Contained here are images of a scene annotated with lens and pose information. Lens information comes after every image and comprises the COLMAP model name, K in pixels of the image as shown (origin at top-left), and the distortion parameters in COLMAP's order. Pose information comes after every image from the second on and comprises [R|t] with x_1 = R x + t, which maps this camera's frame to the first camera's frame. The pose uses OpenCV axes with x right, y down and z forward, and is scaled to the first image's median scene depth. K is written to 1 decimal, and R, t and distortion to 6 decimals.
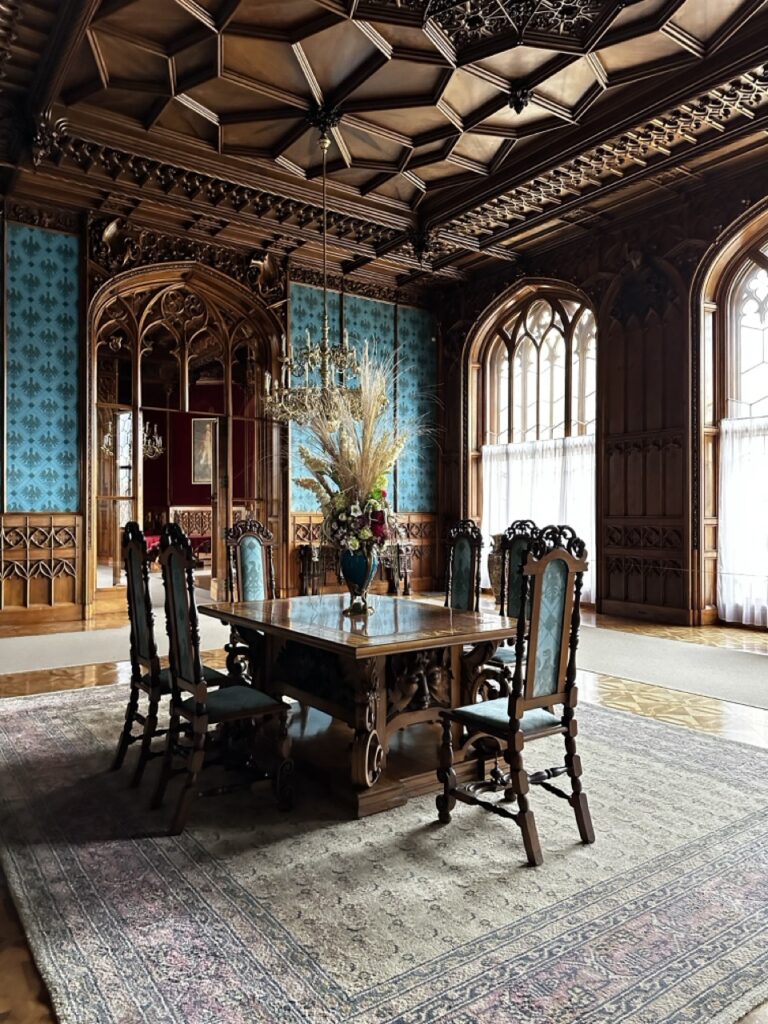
lens RADIAL K [[723.2, 0, 383.7], [0, 723.2, 513.9], [0, 0, 1]] dist [0.103801, -0.003433]
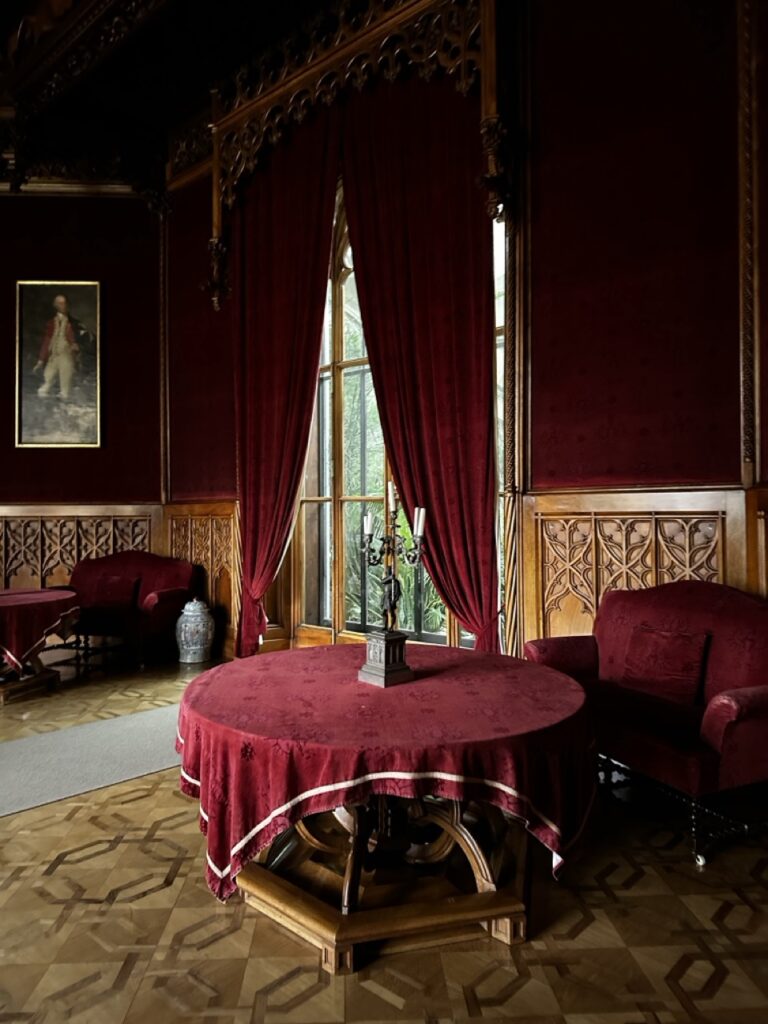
lens RADIAL K [[723.2, 0, 384.3], [0, 723.2, 510.2], [0, 0, 1]] dist [0.103801, -0.003433]
pose [[0.978210, 0.003736, 0.207586, -0.152678], [-0.000996, 0.999911, -0.013302, -0.002637], [-0.207617, 0.012805, 0.978126, 0.573266]]
